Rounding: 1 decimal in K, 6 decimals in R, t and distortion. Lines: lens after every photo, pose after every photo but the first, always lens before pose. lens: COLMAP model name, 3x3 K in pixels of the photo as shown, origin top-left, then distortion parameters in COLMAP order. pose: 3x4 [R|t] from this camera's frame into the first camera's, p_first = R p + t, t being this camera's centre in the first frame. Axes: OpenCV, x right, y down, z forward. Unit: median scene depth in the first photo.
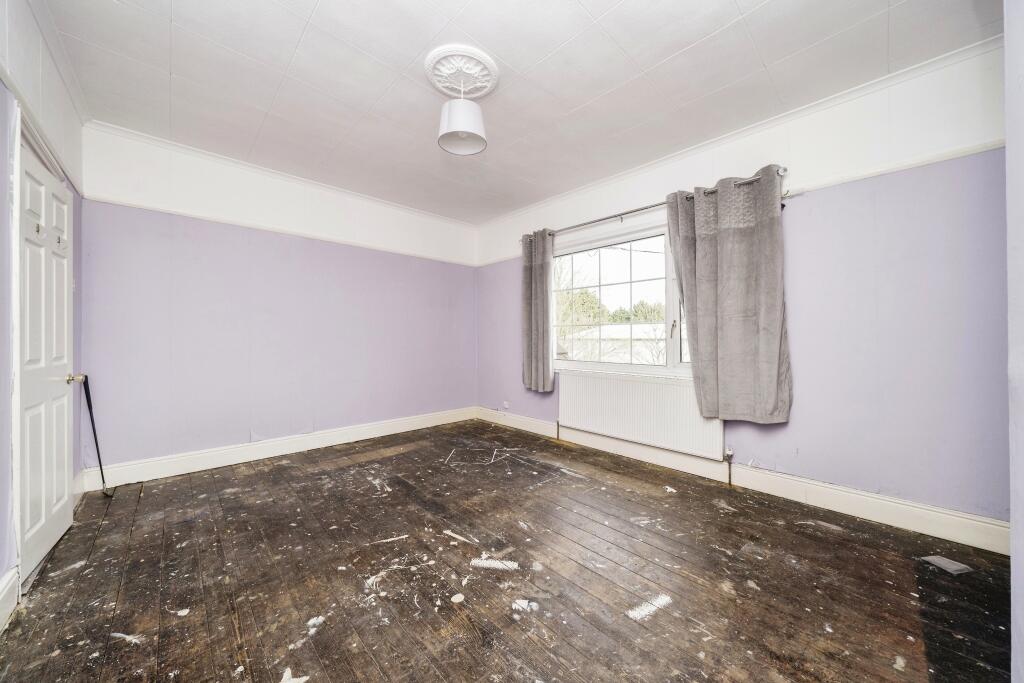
lens RADIAL K [[359.8, 0, 507.9], [0, 359.8, 339.8], [0, 0, 1]] dist [-0.001100, -0.000034]
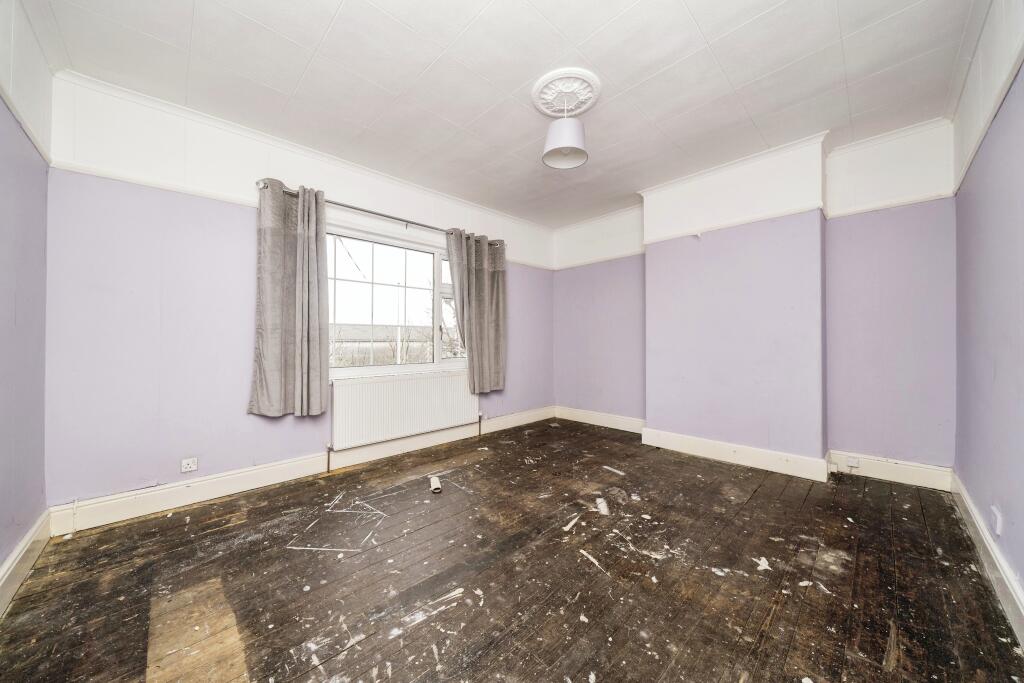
lens RADIAL K [[352.2, 0, 512.0], [0, 352.2, 341.5], [0, 0, 1]] dist [-0.002045, -0.000160]
pose [[-0.009083, -0.005730, 0.999942, -0.953489], [0.006517, 0.999962, 0.005789, -0.004943], [-0.999938, 0.006569, -0.009045, 0.947775]]
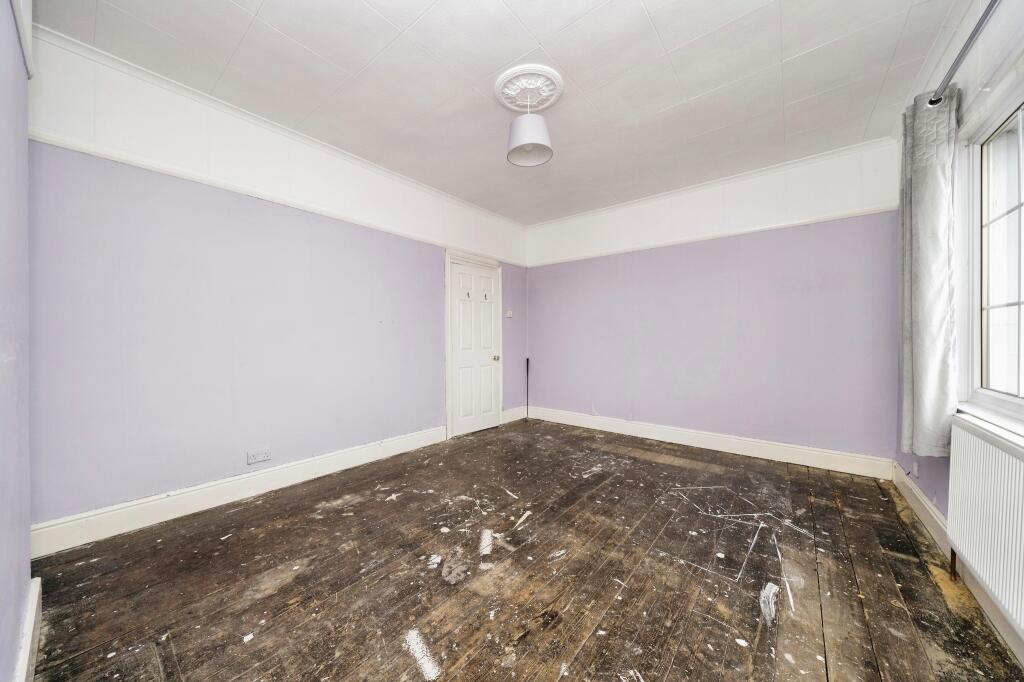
lens RADIAL K [[352.2, 0, 512.0], [0, 352.2, 341.0], [0, 0, 1]] dist [-0.002045, -0.000160]
pose [[0.129920, 0.003909, -0.991517, 0.748552], [-0.002249, 0.999991, 0.003648, -0.006676], [0.991522, 0.001756, 0.129927, 0.656922]]
